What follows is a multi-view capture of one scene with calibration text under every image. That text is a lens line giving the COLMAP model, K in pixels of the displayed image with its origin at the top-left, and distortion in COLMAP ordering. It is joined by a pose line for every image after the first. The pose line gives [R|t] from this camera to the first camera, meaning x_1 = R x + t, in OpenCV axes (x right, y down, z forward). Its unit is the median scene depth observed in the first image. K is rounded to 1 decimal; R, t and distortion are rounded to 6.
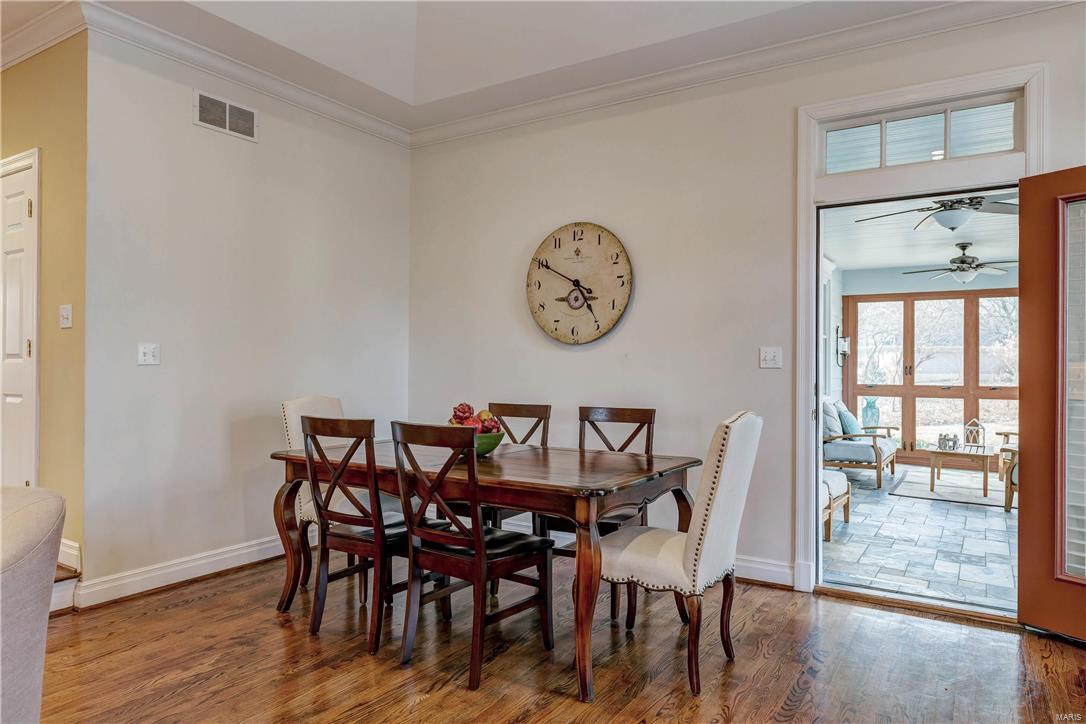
lens RADIAL K [[696.7, 0, 548.7], [0, 696.7, 360.3], [0, 0, 1]] dist [-0.007114, 0.003122]
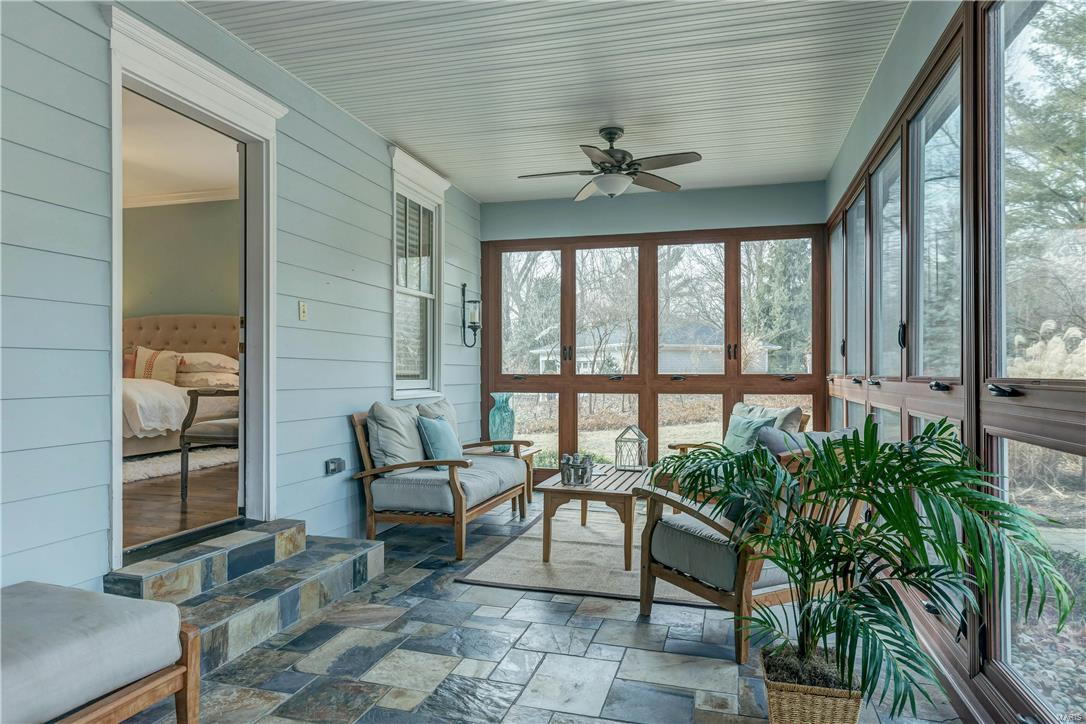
lens RADIAL K [[672.5, 0, 536.9], [0, 672.5, 368.6], [0, 0, 1]] dist [0.003722, 0.002134]
pose [[0.960008, -0.006276, 0.279901, 0.315373], [0.005471, 0.999978, 0.003660, 0.027743], [-0.279918, -0.001982, 0.960022, 0.393486]]
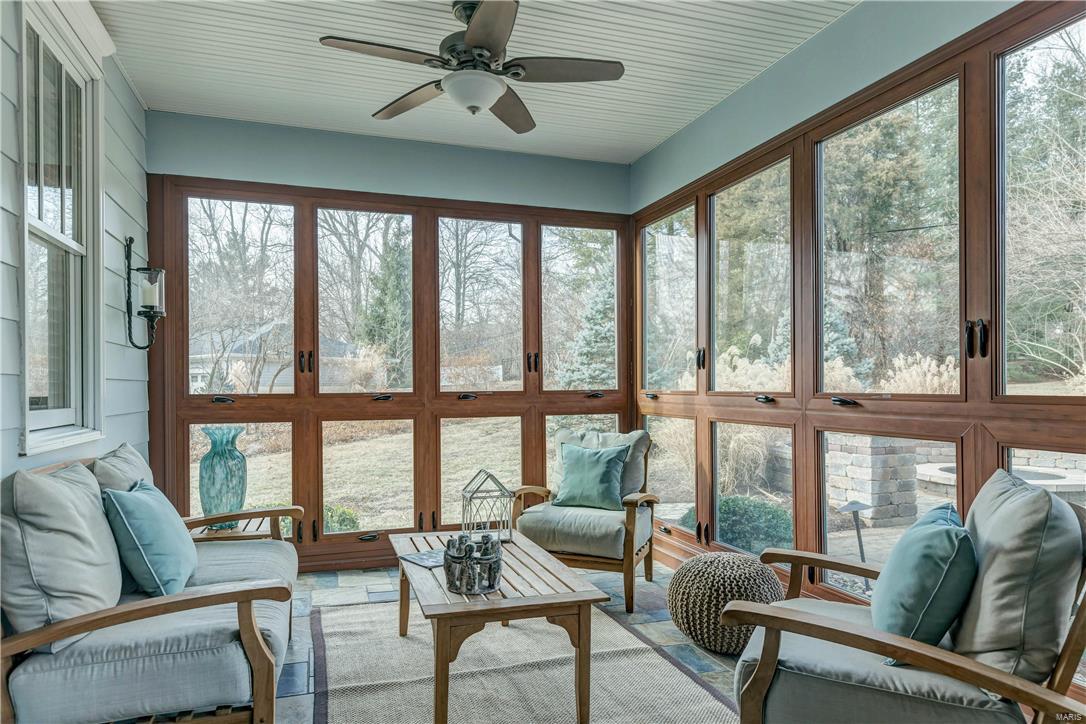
lens RADIAL K [[672.5, 0, 539.4], [0, 672.5, 379.7], [0, 0, 1]] dist [0.003722, 0.002134]
pose [[0.636147, -0.006848, 0.771537, 0.286393], [0.006195, 0.999974, 0.003768, 0.026411], [-0.771543, 0.002383, 0.636173, 0.625816]]
